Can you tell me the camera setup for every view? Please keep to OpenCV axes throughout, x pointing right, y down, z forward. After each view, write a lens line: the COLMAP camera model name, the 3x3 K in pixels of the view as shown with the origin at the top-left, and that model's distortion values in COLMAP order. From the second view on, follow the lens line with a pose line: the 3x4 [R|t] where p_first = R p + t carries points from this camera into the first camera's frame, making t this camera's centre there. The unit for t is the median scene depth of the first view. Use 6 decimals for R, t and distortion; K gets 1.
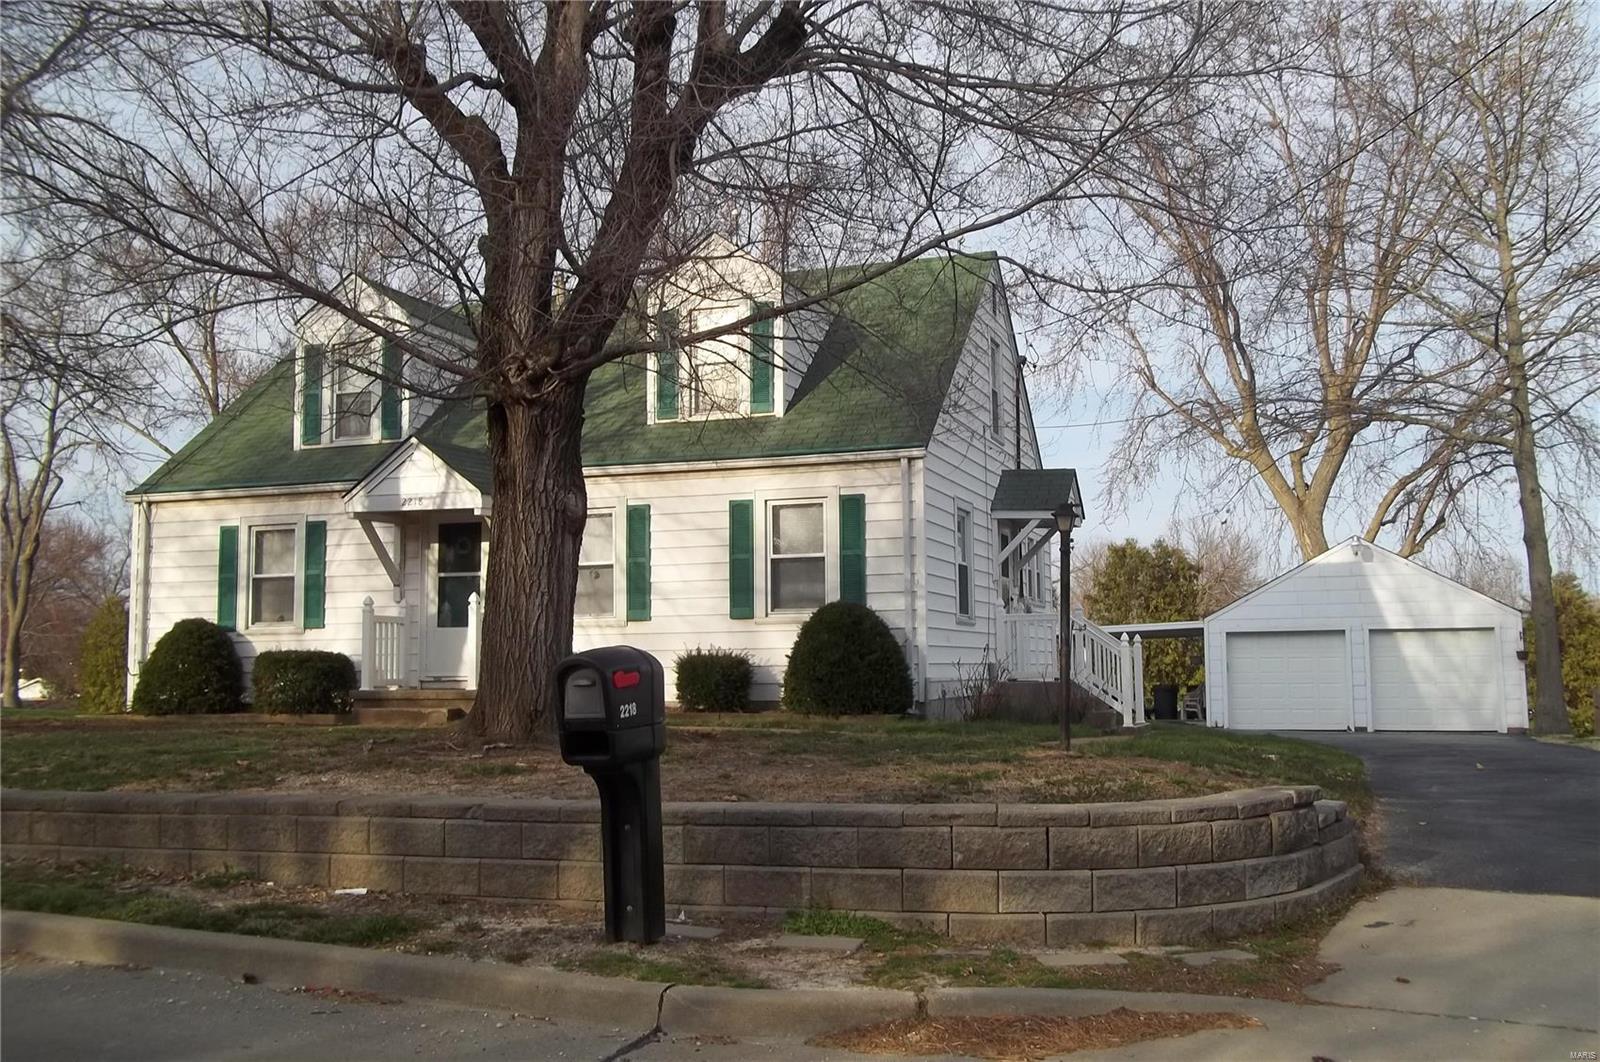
lens RADIAL K [[1545.2, 0, 799.4], [0, 1545.2, 525.4], [0, 0, 1]] dist [-0.011382, 0.000000]
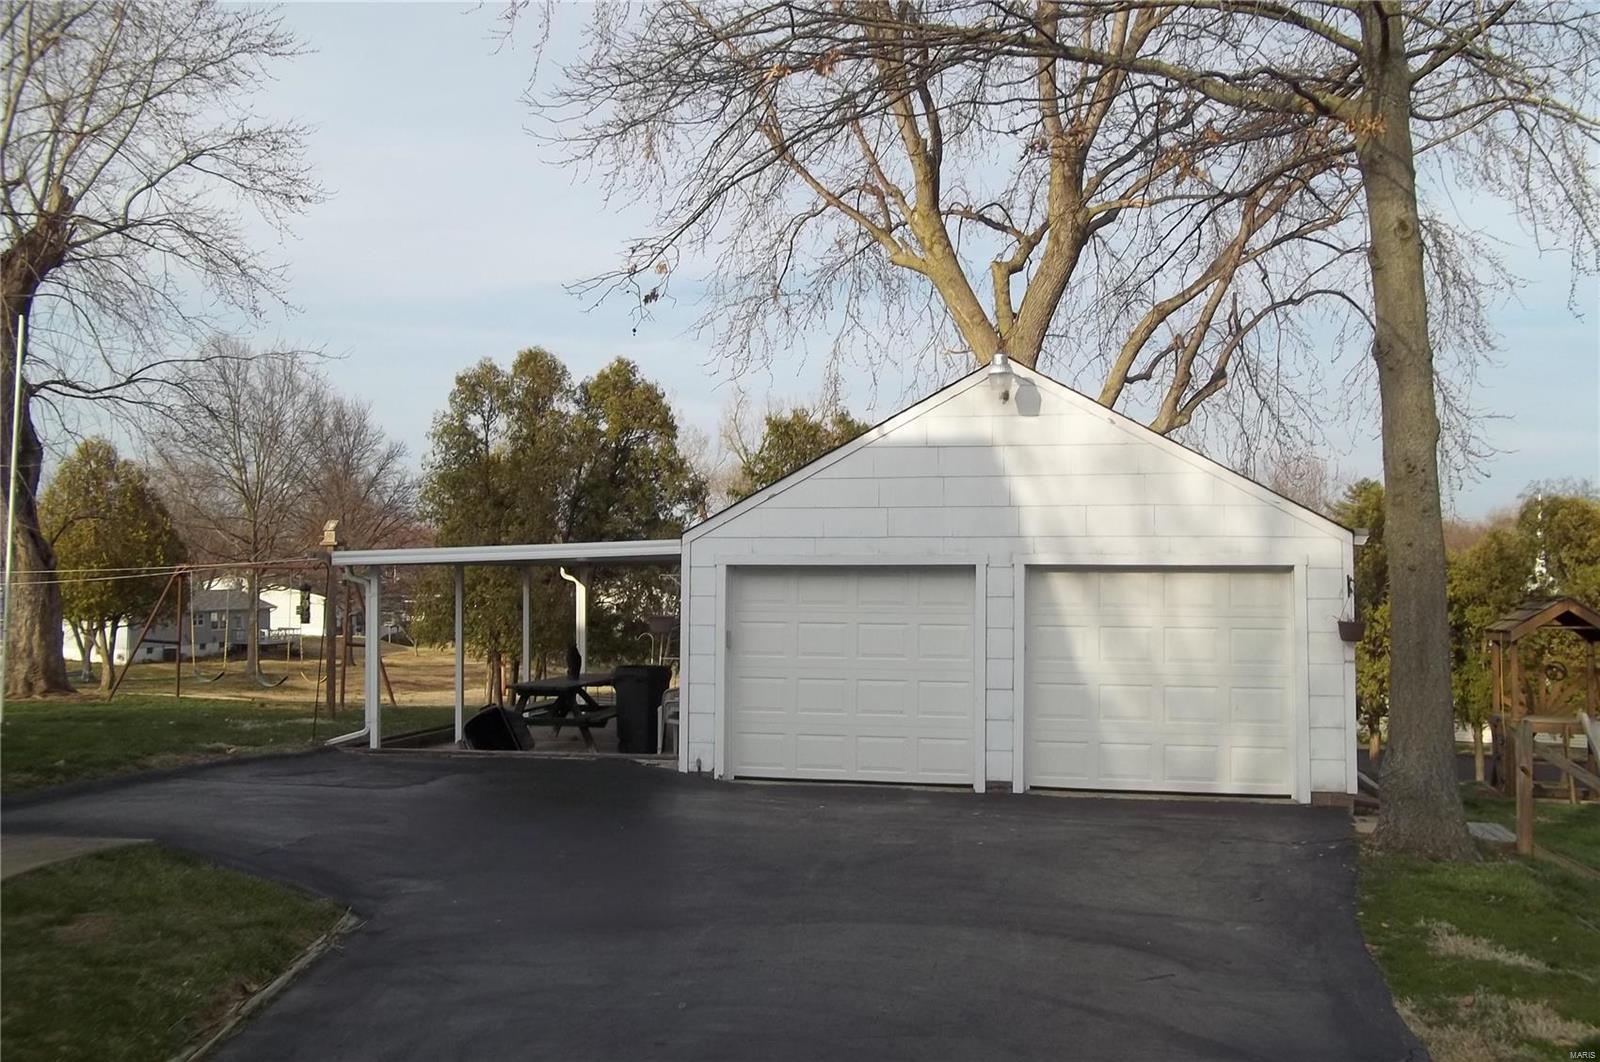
lens RADIAL K [[1545.2, 0, 795.4], [0, 1545.2, 524.6], [0, 0, 1]] dist [-0.011382, 0.000000]
pose [[0.994017, 0.014875, 0.108209, 0.411141], [-0.022024, 0.997631, 0.065177, 0.045045], [-0.106983, -0.067170, 0.991989, 0.909277]]
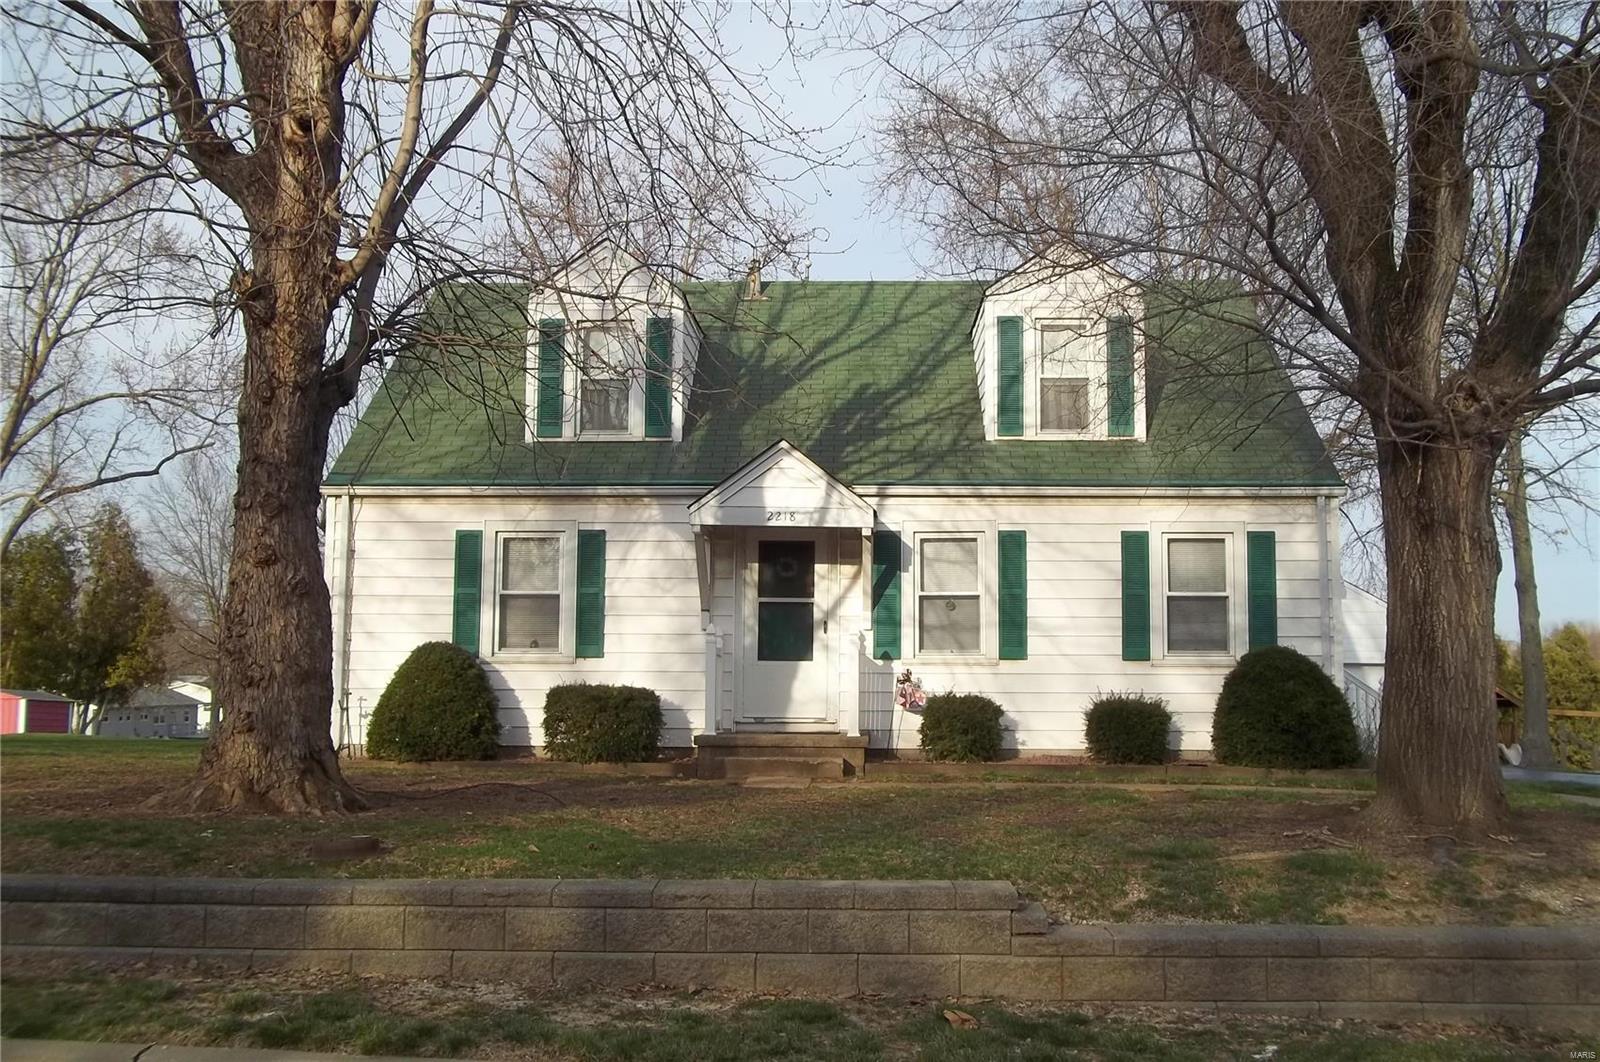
lens RADIAL K [[1545.2, 0, 798.1], [0, 1545.2, 525.5], [0, 0, 1]] dist [-0.011382, 0.000000]
pose [[0.958234, 0.043510, 0.282655, -0.460378], [-0.043161, 0.999040, -0.007464, -0.003916], [-0.282708, -0.005048, 0.959193, 0.163803]]
